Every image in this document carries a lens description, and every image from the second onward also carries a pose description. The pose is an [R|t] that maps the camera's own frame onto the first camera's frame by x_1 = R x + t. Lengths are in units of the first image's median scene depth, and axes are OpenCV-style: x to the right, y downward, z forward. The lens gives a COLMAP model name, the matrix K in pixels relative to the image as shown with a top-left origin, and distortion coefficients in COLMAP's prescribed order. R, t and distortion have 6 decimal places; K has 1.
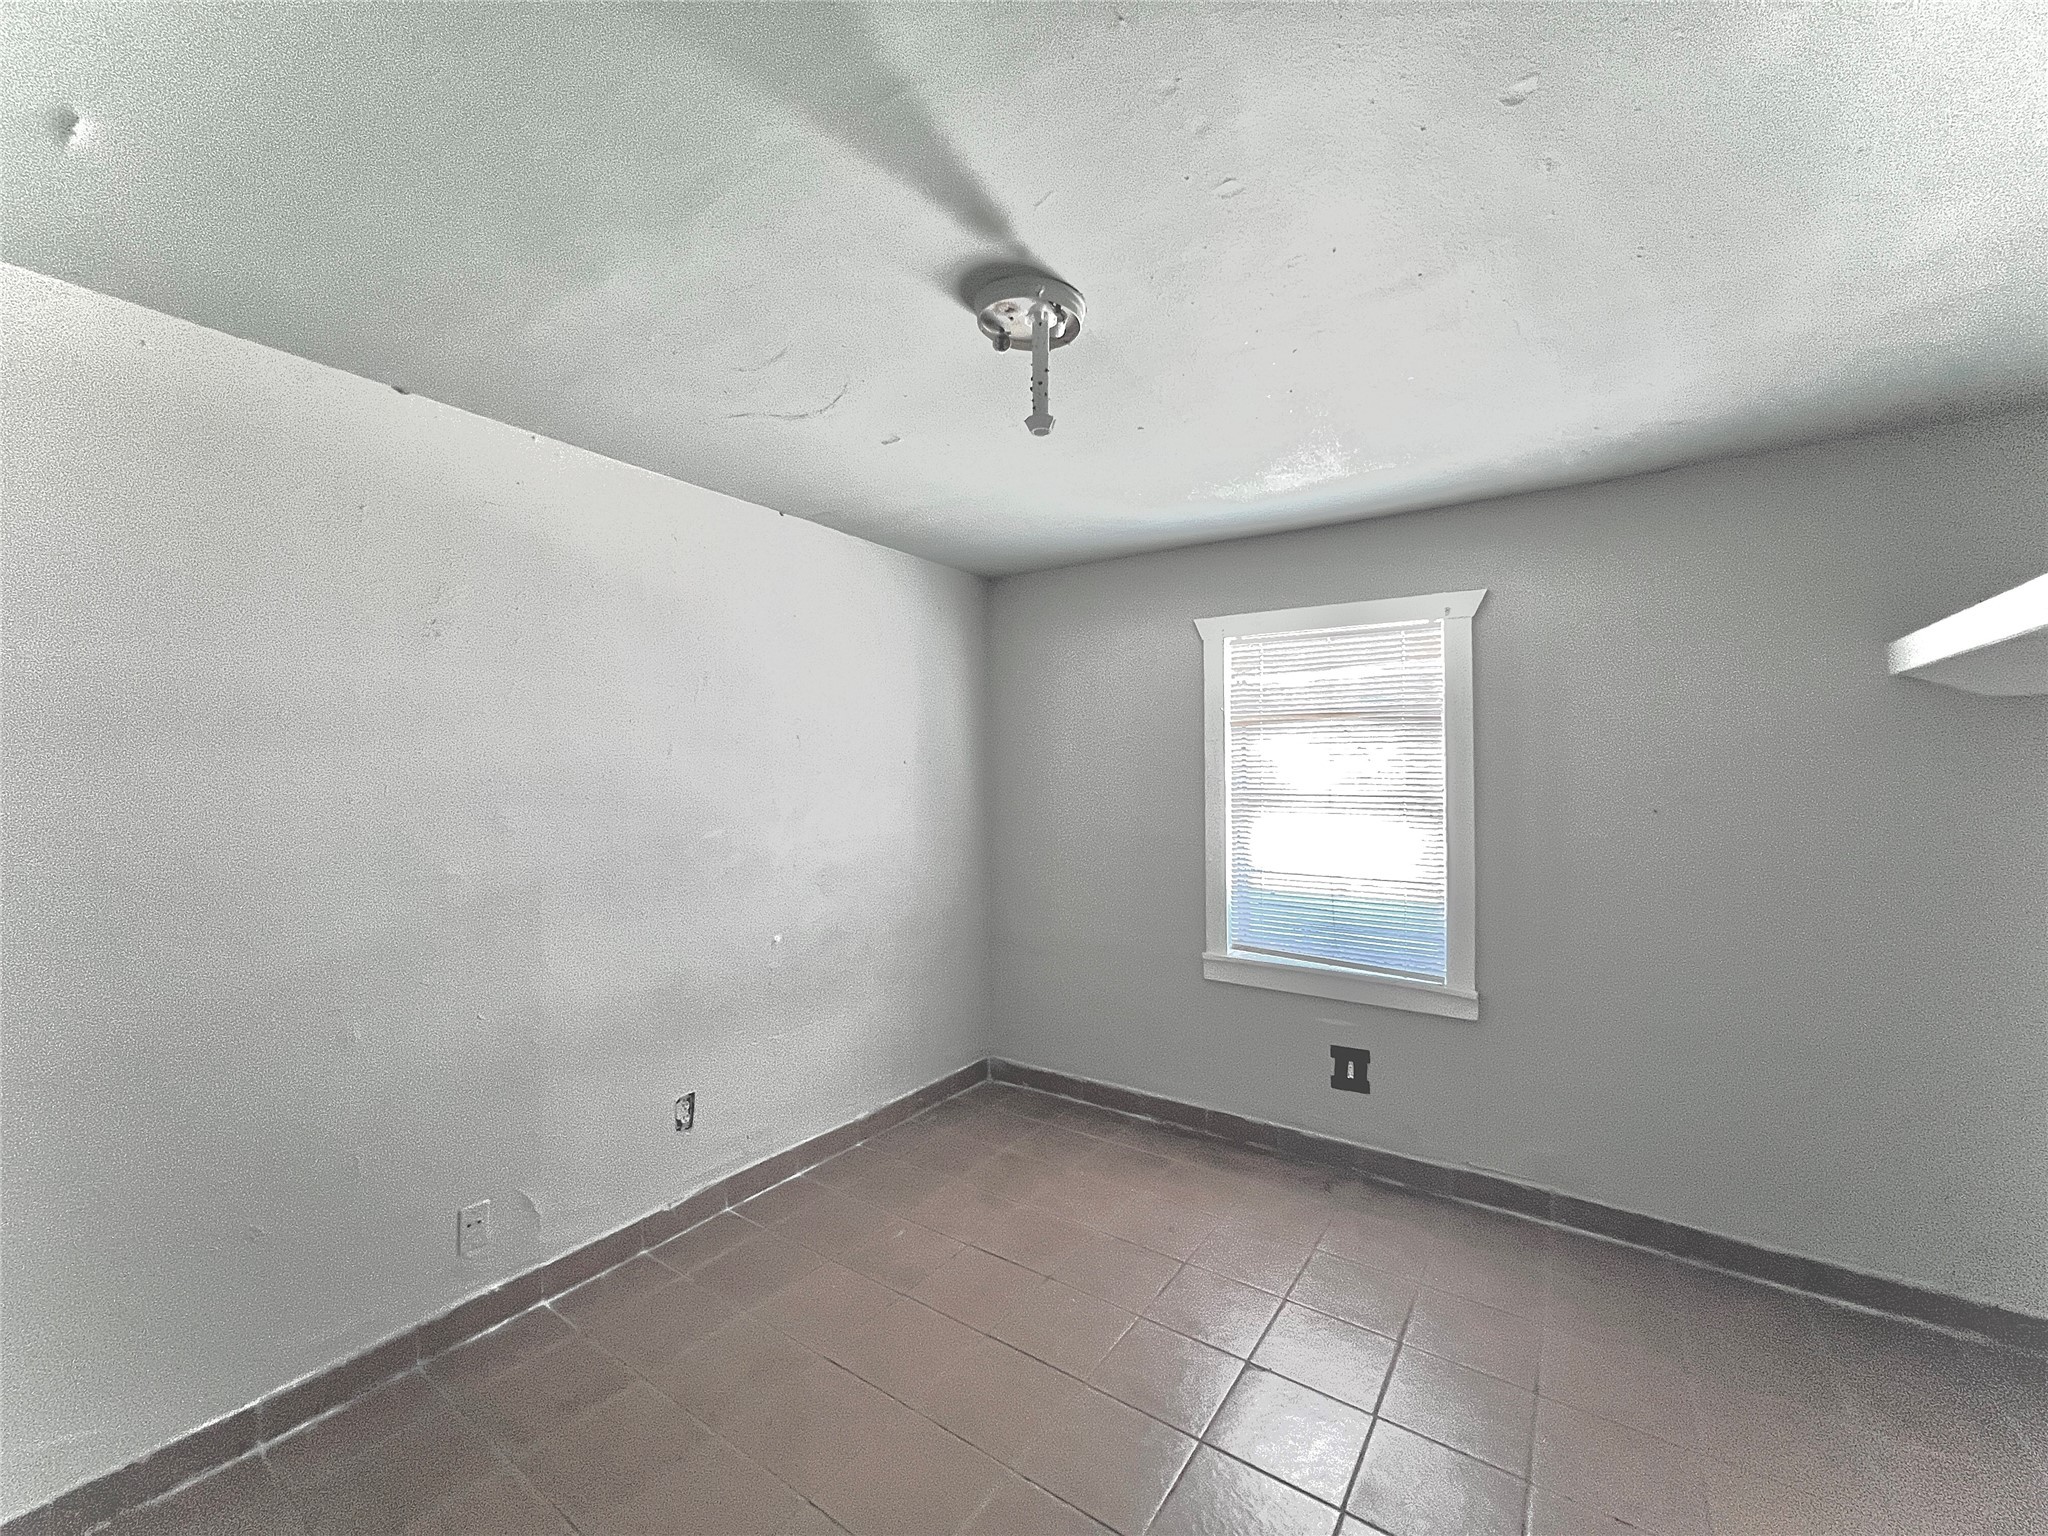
lens RADIAL K [[825.4, 0, 1021.0], [0, 825.4, 760.9], [0, 0, 1]] dist [0.000711, 0.000771]
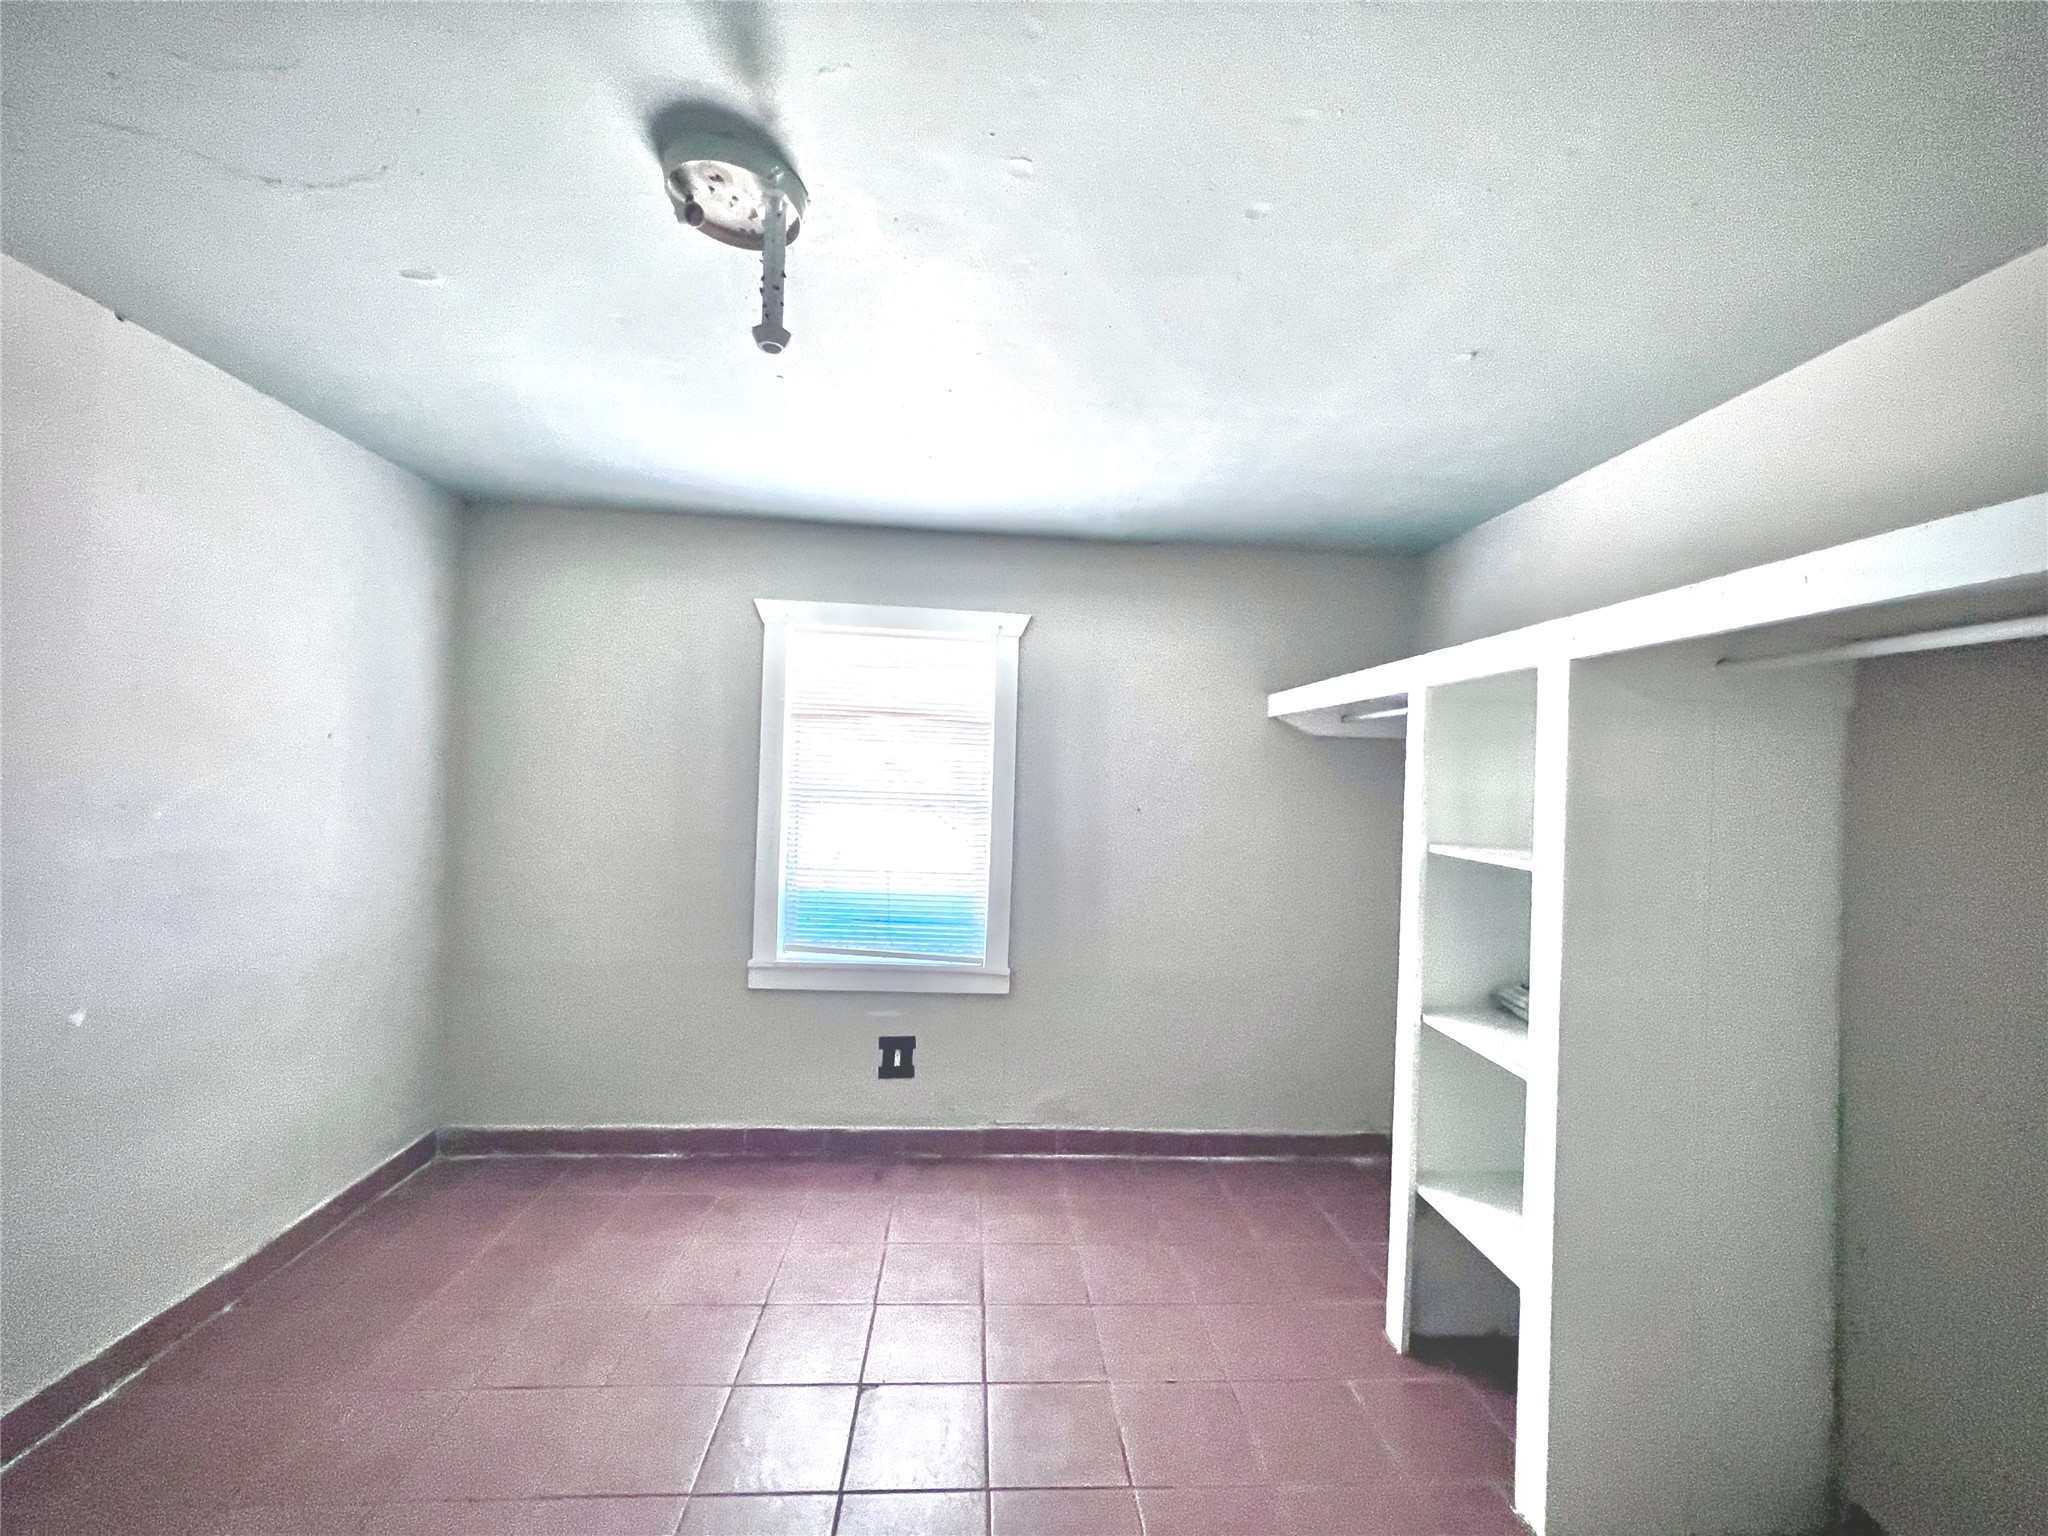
lens RADIAL K [[825.4, 0, 1027.2], [0, 825.4, 762.4], [0, 0, 1]] dist [0.000711, 0.000771]
pose [[0.780581, 0.037348, 0.623938, -0.143912], [-0.045556, 0.998958, -0.002804, -0.000866], [-0.623392, -0.026235, 0.781469, 0.105312]]
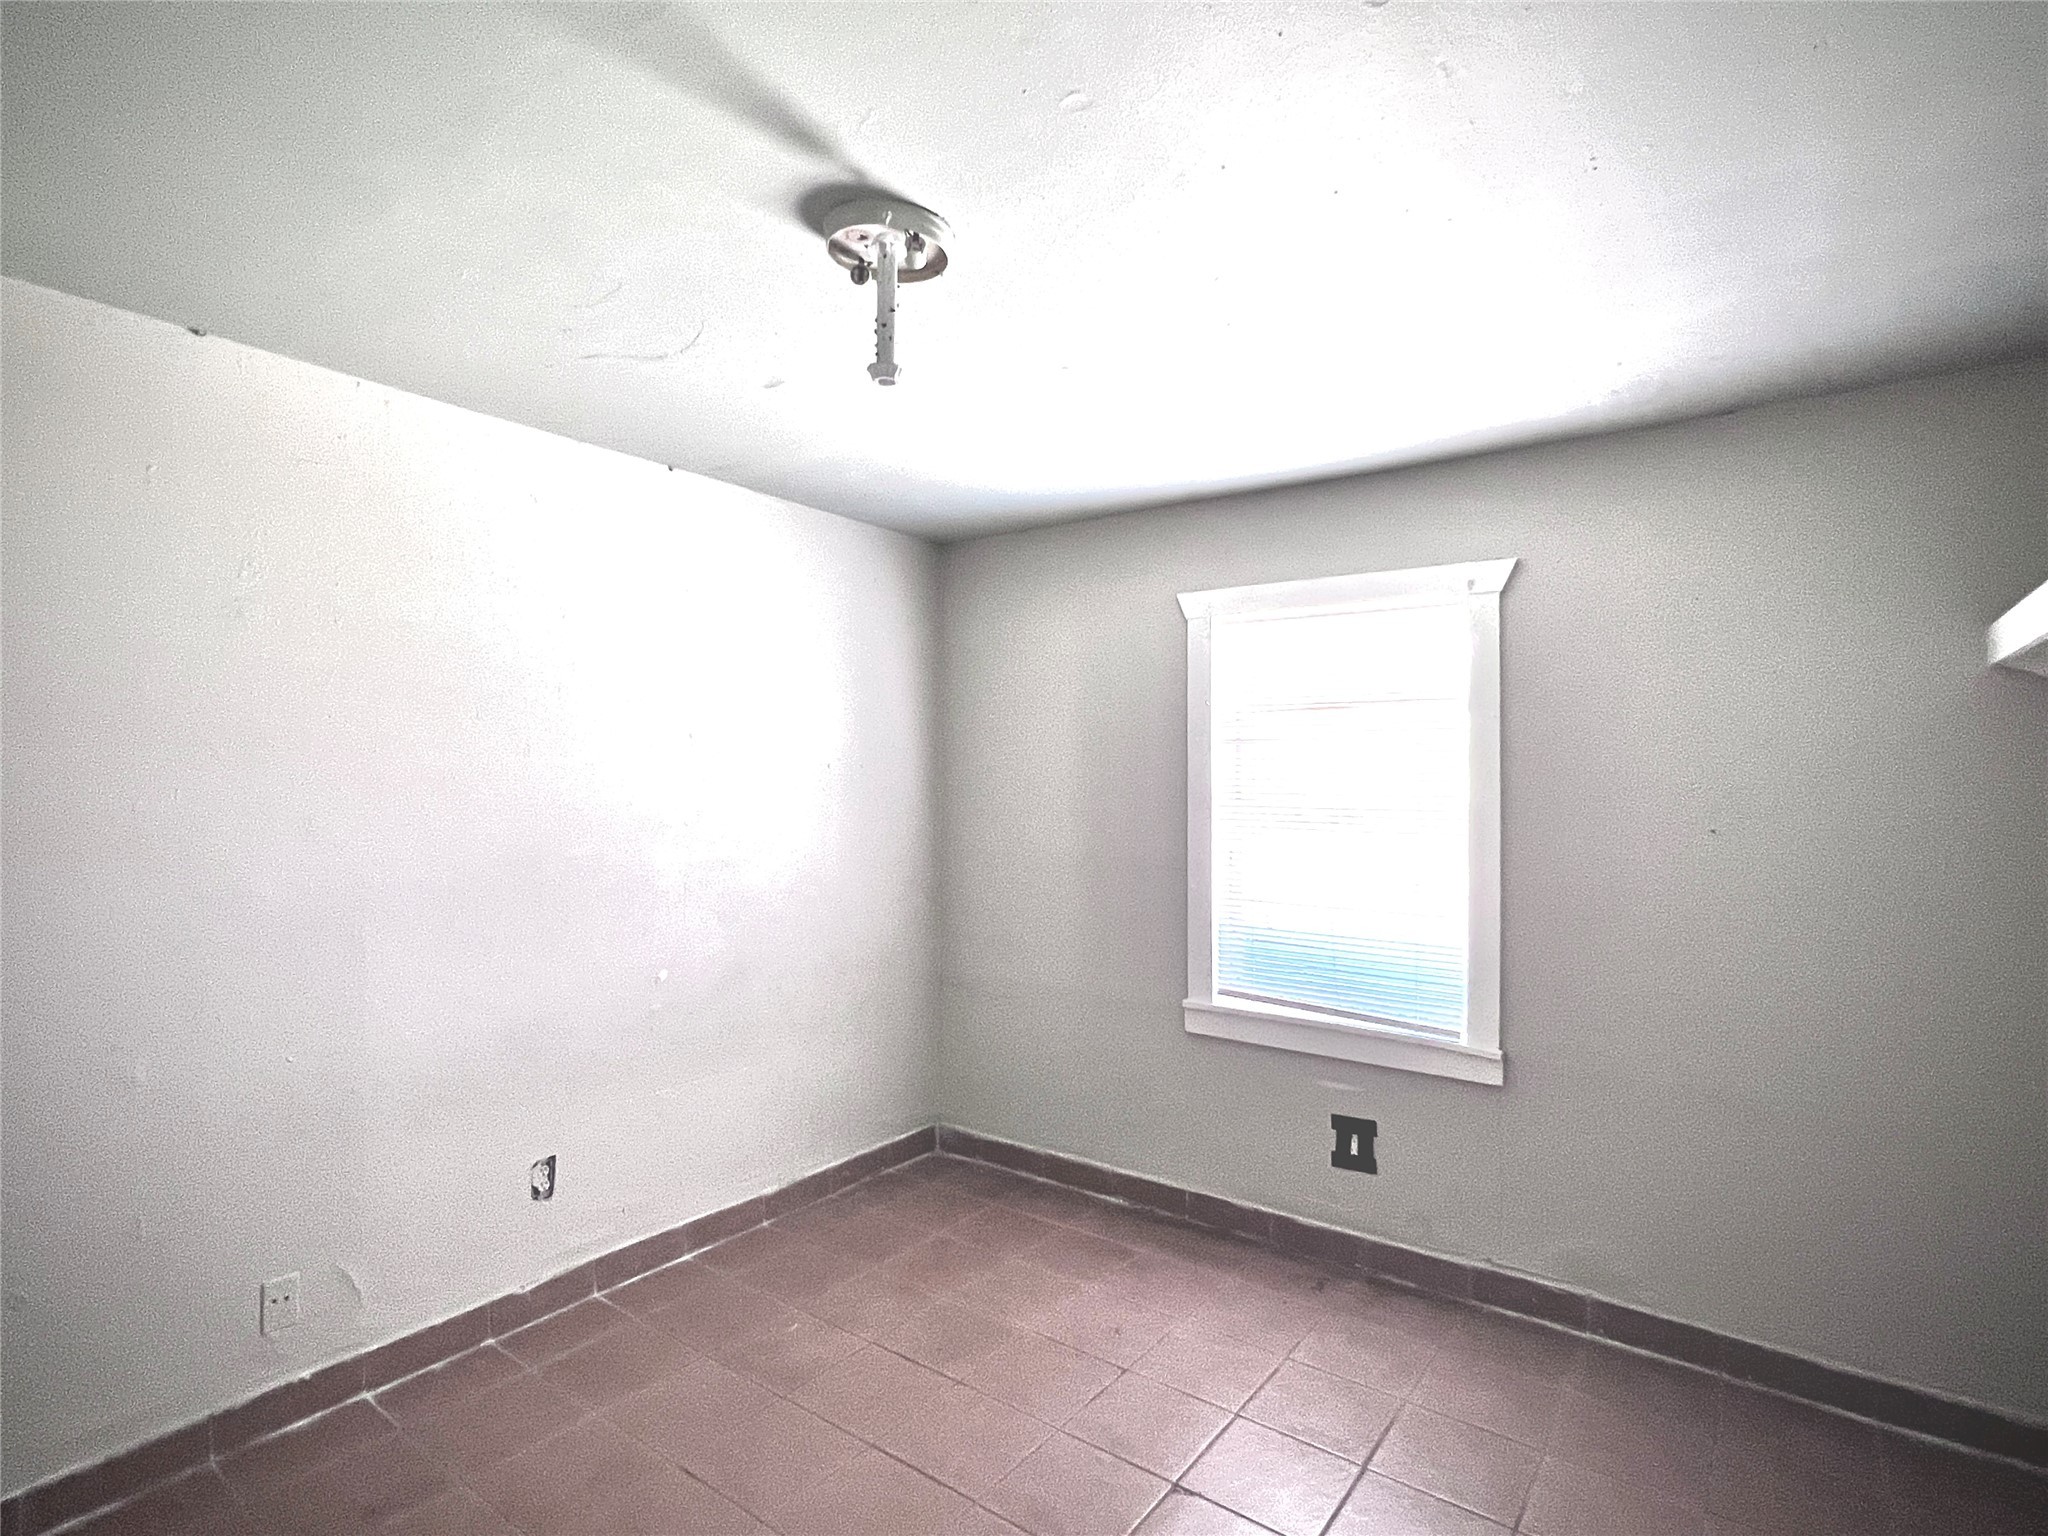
lens RADIAL K [[1030.5, 0, 1021.8], [0, 1030.5, 763.8], [0, 0, 1]] dist [-0.002045, 0.001607]
pose [[0.999447, 0.006363, -0.032637, 0.107930], [-0.006404, 0.999979, -0.001154, -0.000115], [0.032628, 0.001363, 0.999467, -0.035059]]
